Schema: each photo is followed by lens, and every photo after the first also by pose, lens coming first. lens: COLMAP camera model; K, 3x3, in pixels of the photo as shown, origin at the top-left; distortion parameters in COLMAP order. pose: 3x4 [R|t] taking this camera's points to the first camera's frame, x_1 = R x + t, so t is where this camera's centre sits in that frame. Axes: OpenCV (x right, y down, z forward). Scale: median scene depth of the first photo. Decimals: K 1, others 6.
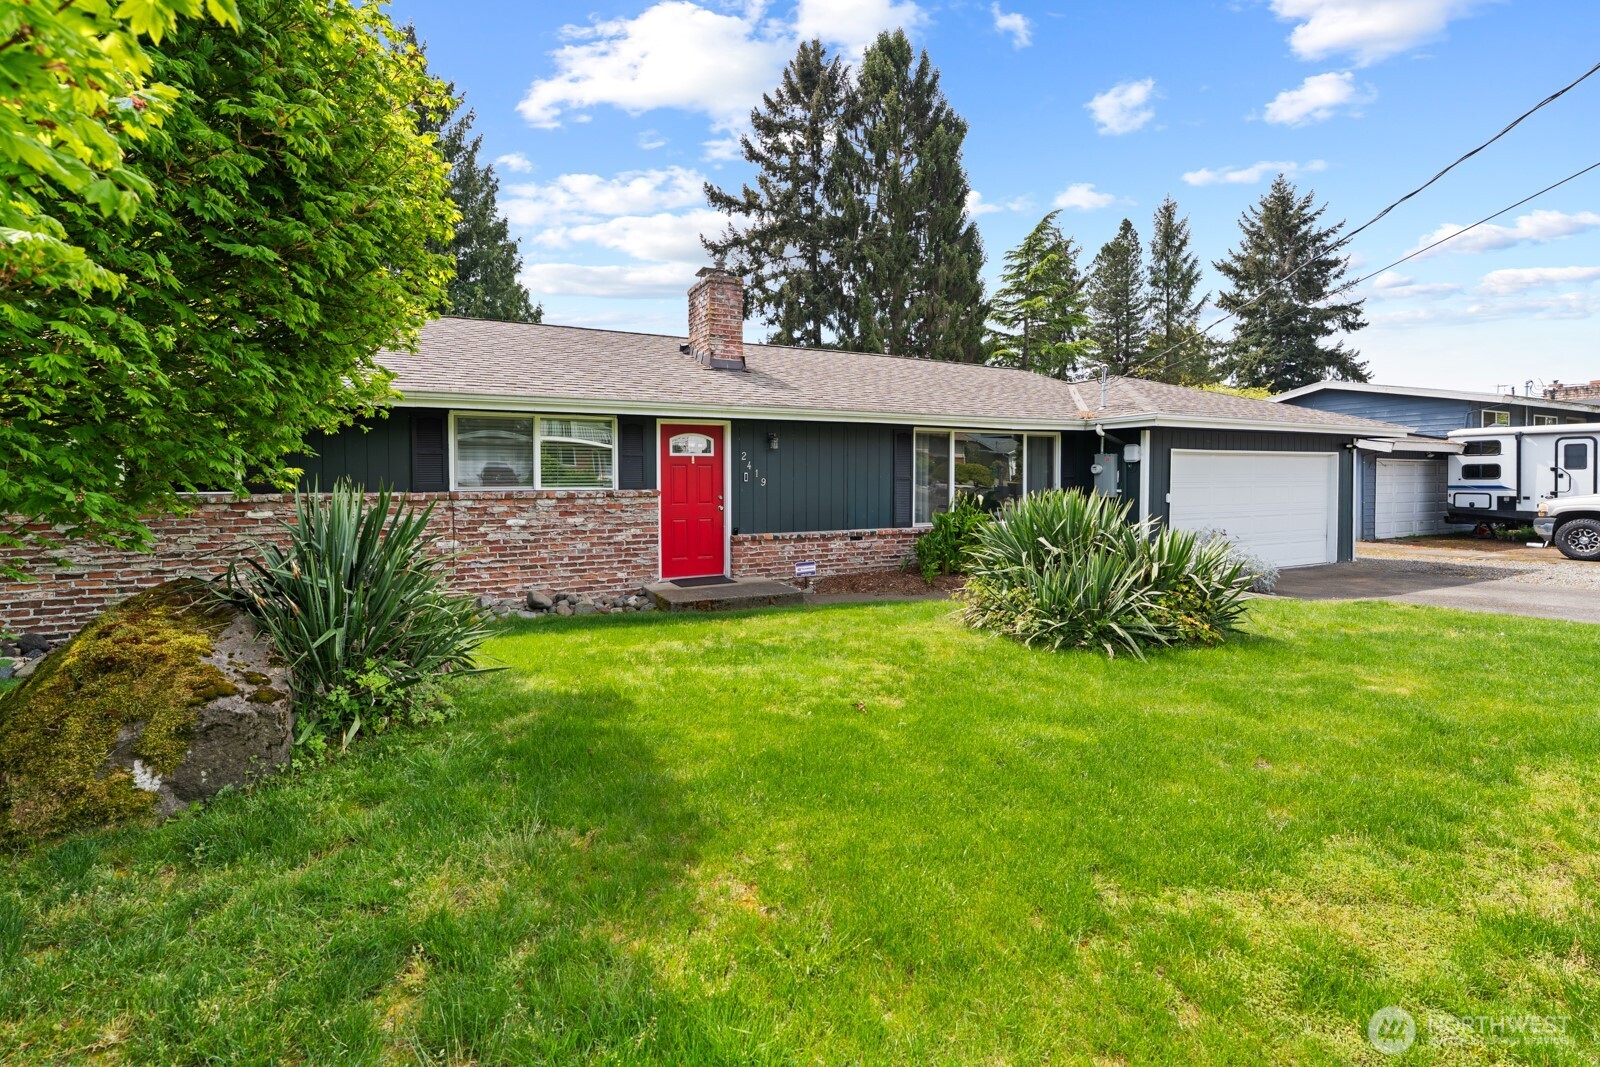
lens RADIAL K [[687.9, 0, 790.4], [0, 687.9, 503.2], [0, 0, 1]] dist [-0.001019, -0.000753]
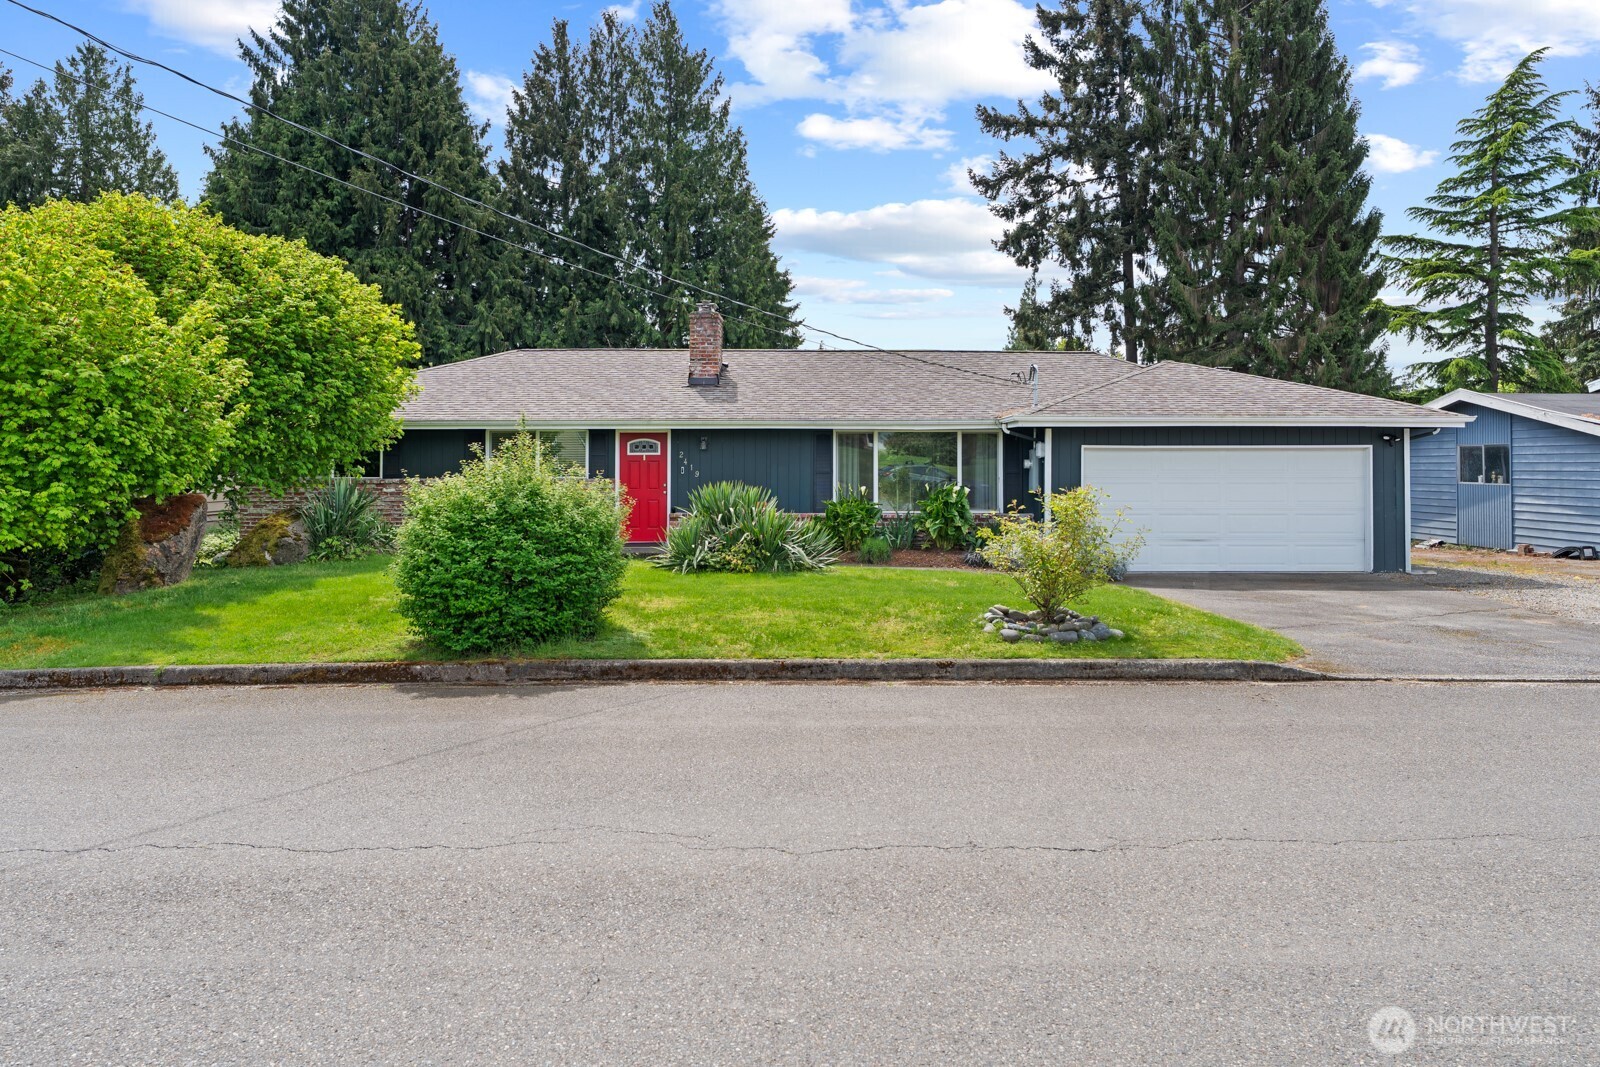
lens RADIAL K [[1016.9, 0, 796.3], [0, 1016.9, 430.5], [0, 0, 1]] dist [0.020078, -0.031494]
pose [[0.895673, -0.011650, -0.444561, 0.867689], [-0.019562, 0.997657, -0.065557, 0.008855], [0.444283, 0.067414, 0.893346, -0.592516]]
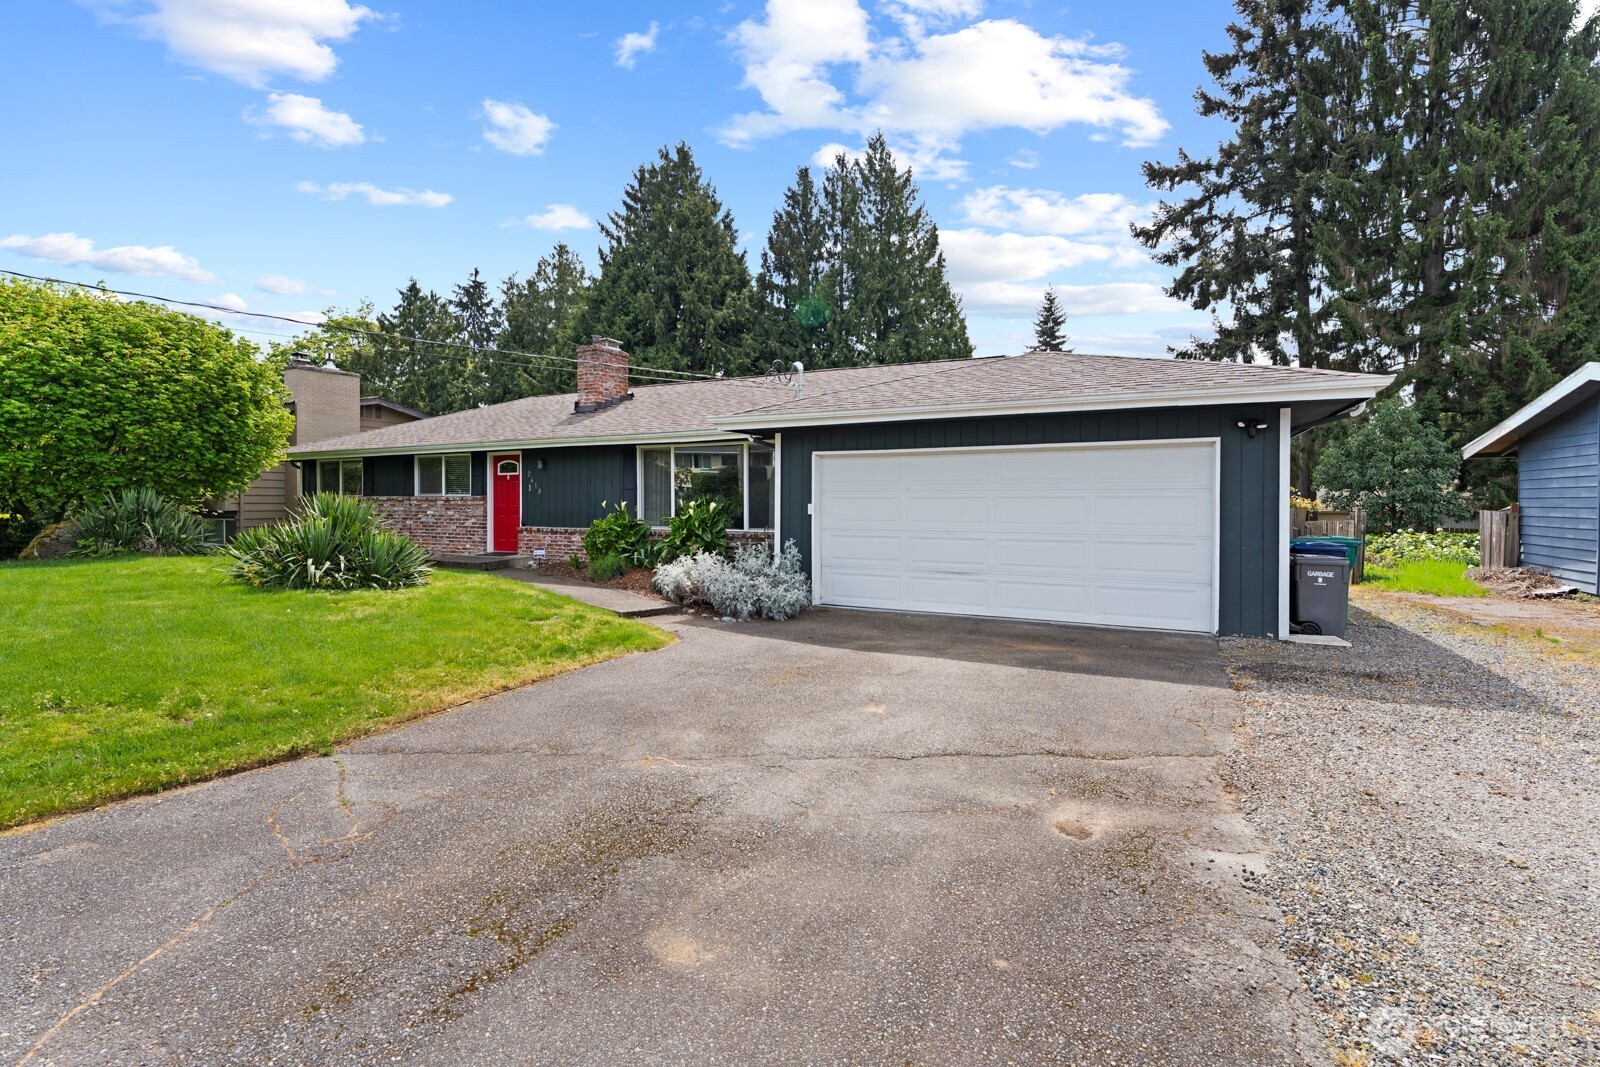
lens RADIAL K [[687.9, 0, 790.4], [0, 687.9, 503.2], [0, 0, 1]] dist [-0.001019, -0.000753]
pose [[0.613182, 0.007338, -0.789907, 1.214845], [-0.030700, 0.999423, -0.014547, -0.000831], [0.789345, 0.033170, 0.613054, 0.446704]]
